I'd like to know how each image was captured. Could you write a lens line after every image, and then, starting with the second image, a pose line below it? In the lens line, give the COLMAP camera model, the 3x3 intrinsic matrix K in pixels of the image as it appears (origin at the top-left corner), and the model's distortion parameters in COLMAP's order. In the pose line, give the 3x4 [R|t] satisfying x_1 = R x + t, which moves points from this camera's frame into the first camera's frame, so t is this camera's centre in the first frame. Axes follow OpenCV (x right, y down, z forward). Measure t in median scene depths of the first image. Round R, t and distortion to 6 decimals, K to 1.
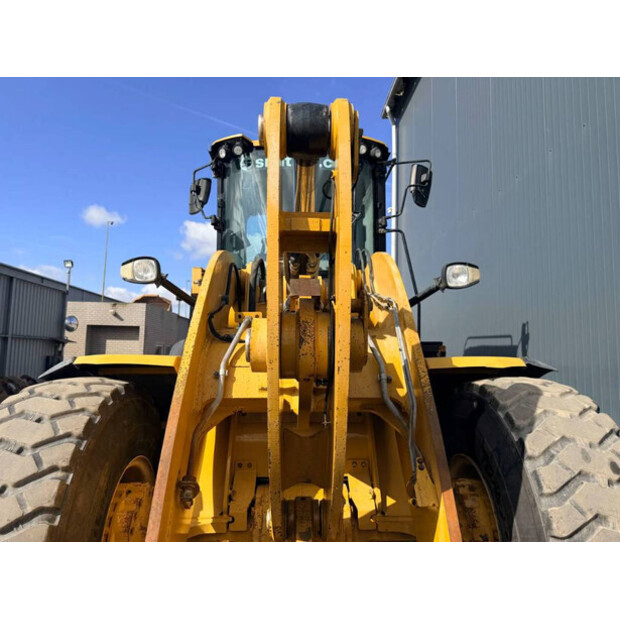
lens RADIAL K [[439.2, 0, 310.4], [0, 439.2, 311.2], [0, 0, 1]] dist [0.028693, -0.039967]
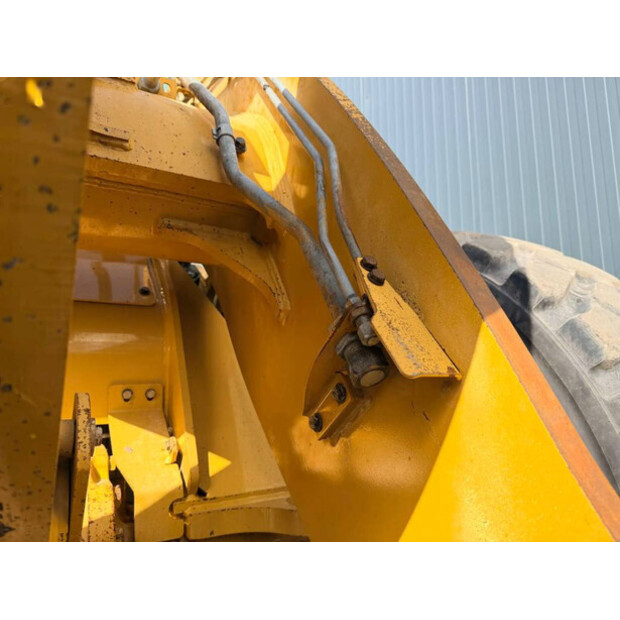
lens RADIAL K [[439.2, 0, 308.6], [0, 439.2, 312.3], [0, 0, 1]] dist [0.028693, -0.039967]
pose [[0.880046, 0.054267, 0.471777, 0.051398], [-0.031004, 0.997896, -0.056950, 0.308451], [-0.473874, 0.035492, 0.879877, 0.584650]]
